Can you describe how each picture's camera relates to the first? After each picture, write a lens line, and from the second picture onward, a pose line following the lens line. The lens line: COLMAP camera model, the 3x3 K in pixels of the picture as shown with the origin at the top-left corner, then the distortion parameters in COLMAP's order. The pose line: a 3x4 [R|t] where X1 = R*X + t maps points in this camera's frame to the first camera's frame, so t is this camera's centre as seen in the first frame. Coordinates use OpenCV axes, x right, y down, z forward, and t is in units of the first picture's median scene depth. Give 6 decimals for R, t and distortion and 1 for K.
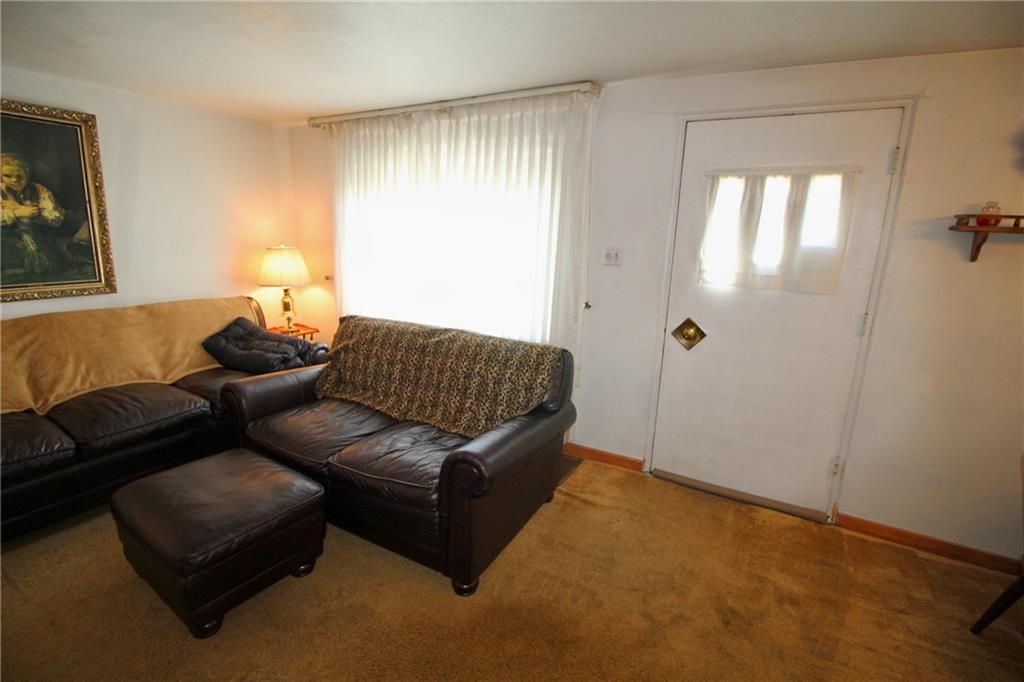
lens RADIAL K [[477.6, 0, 510.5], [0, 477.6, 333.0], [0, 0, 1]] dist [0.001907, -0.011035]
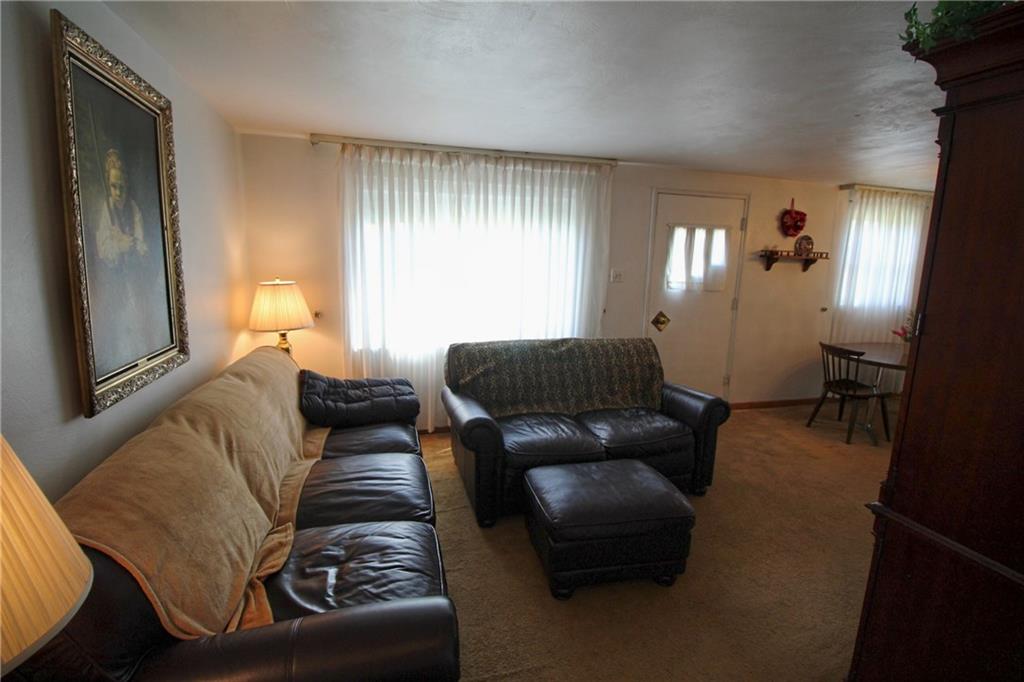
lens RADIAL K [[477.6, 0, 510.5], [0, 477.6, 333.0], [0, 0, 1]] dist [0.001907, -0.011035]
pose [[0.694296, -0.128818, 0.708067, -1.133293], [0.151094, 0.988014, 0.031593, -0.086334], [-0.703651, 0.085050, 0.705438, 0.217013]]
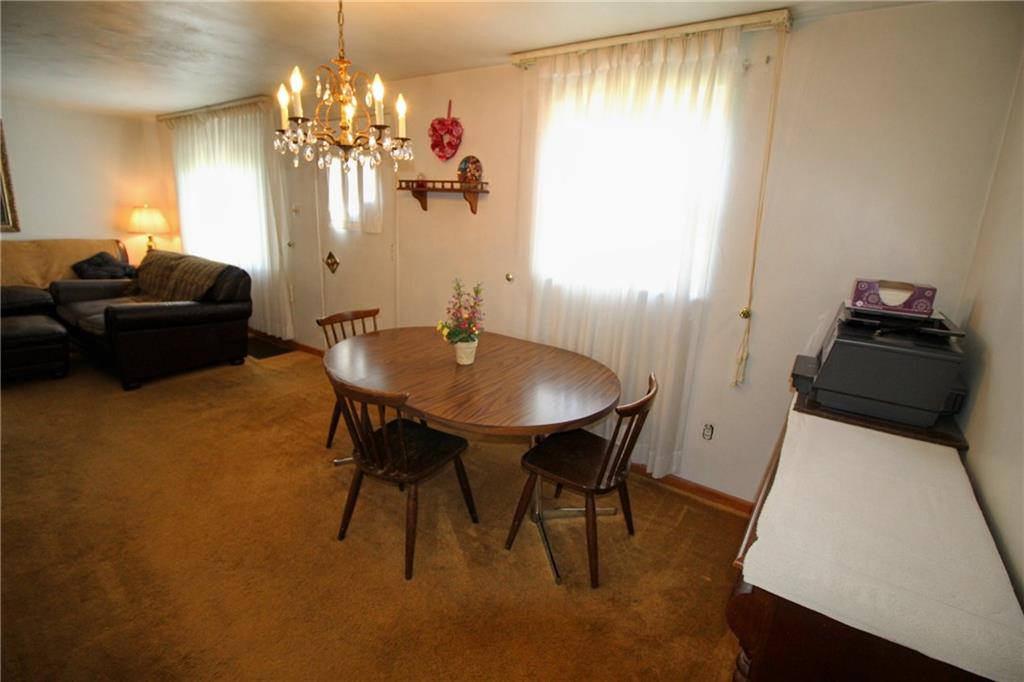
lens RADIAL K [[477.6, 0, 510.5], [0, 477.6, 333.0], [0, 0, 1]] dist [0.001907, -0.011035]
pose [[0.993592, 0.041946, -0.104956, 1.097029], [-0.037959, 0.998490, 0.039702, 0.143726], [0.106463, -0.035463, 0.993684, -0.452042]]
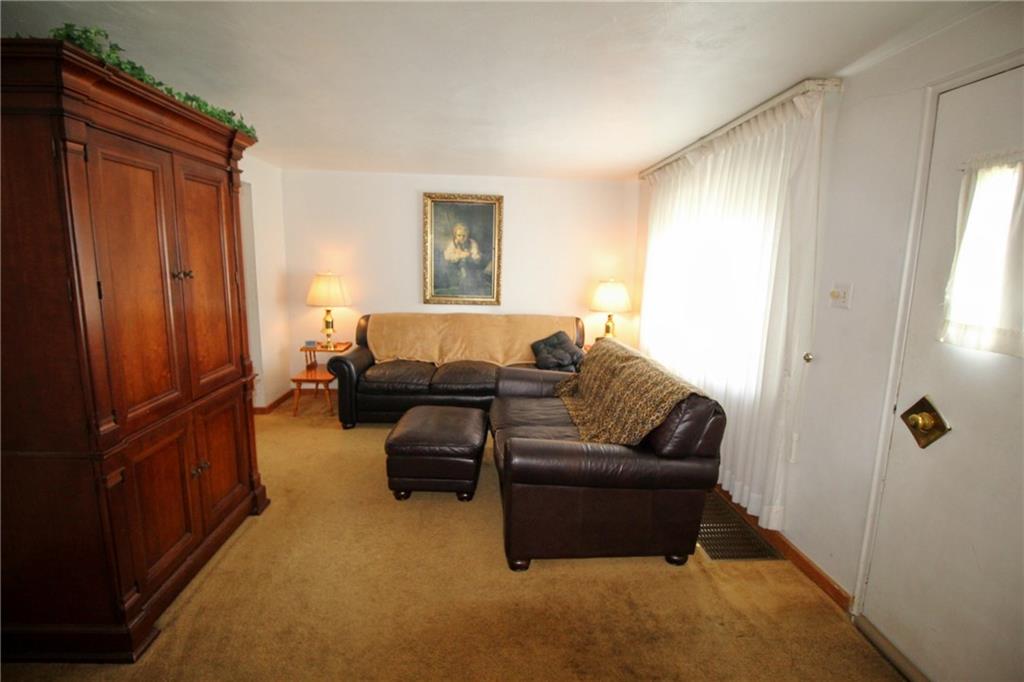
lens RADIAL K [[477.6, 0, 510.5], [0, 477.6, 333.0], [0, 0, 1]] dist [0.001907, -0.011035]
pose [[0.538473, 0.108928, -0.835573, 0.582571], [-0.182937, 0.983071, 0.010265, -0.019417], [0.822546, 0.147329, 0.549284, 0.196424]]
